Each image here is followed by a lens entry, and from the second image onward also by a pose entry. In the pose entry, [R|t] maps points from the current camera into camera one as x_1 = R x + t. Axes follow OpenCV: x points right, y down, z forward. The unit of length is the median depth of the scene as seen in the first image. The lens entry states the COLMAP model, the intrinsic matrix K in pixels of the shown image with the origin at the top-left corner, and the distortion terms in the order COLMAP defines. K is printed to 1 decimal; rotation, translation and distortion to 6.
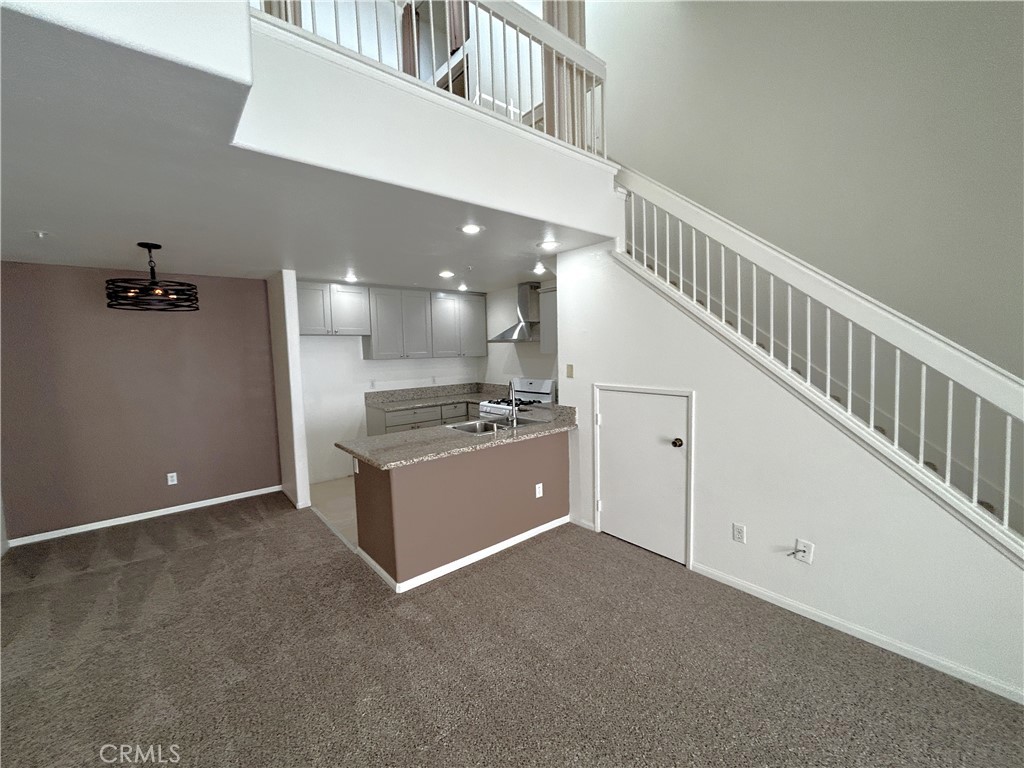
lens RADIAL K [[423.3, 0, 506.9], [0, 423.3, 380.9], [0, 0, 1]] dist [-0.000371, 0.000407]
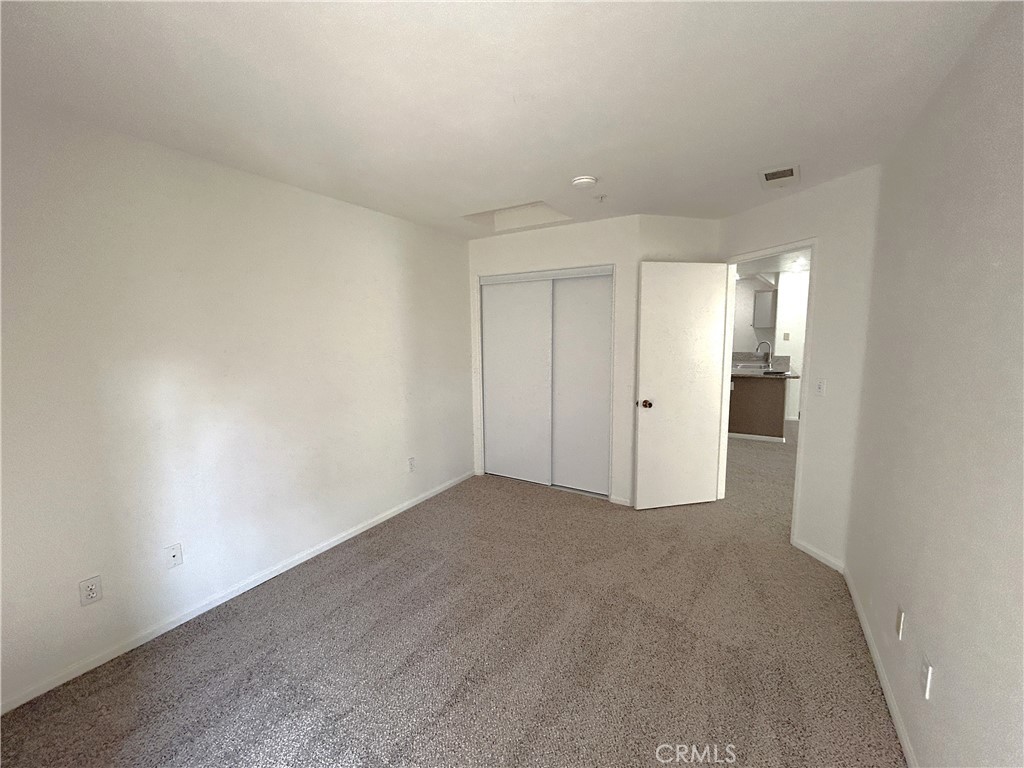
lens RADIAL K [[423.3, 0, 530.0], [0, 423.3, 384.7], [0, 0, 1]] dist [-0.000371, 0.000407]
pose [[0.930389, -0.037676, 0.364633, -1.590872], [0.022113, 0.998661, 0.046765, 0.075218], [-0.365906, -0.035446, 0.929976, -0.319645]]
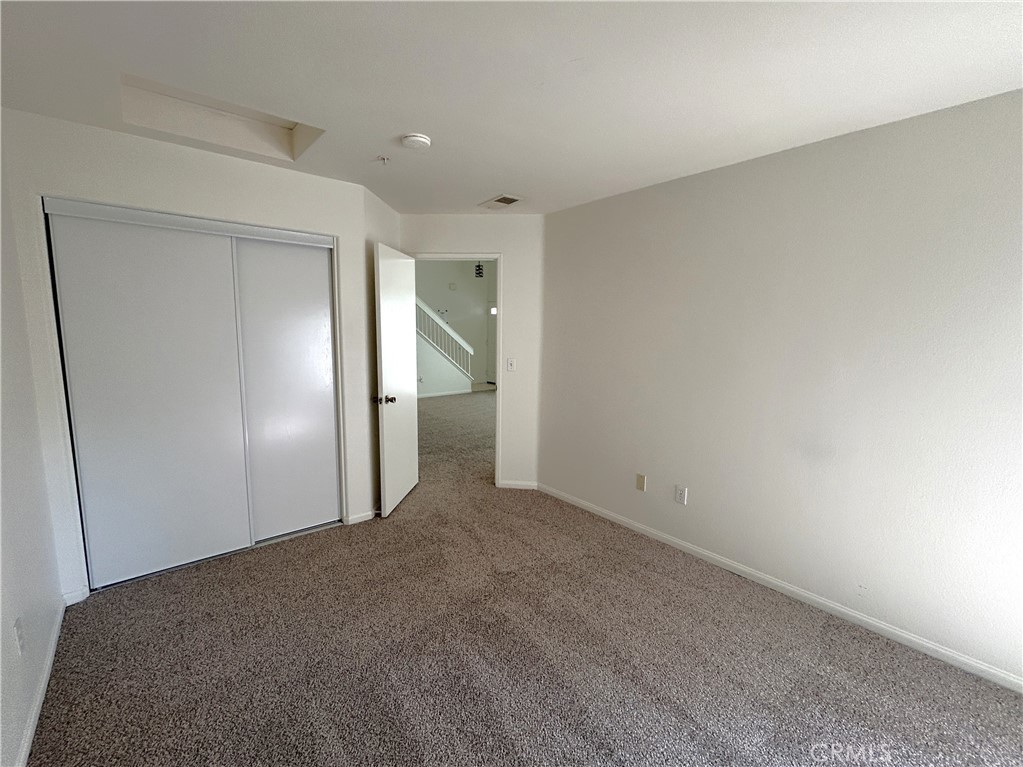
lens RADIAL K [[422.9, 0, 519.8], [0, 422.9, 381.4], [0, 0, 1]] dist [-0.000371, 0.000407]
pose [[-0.029291, -0.110522, 0.993442, -1.854076], [0.066564, 0.991447, 0.112262, 0.053519], [-0.997352, 0.069416, -0.021683, 0.174817]]
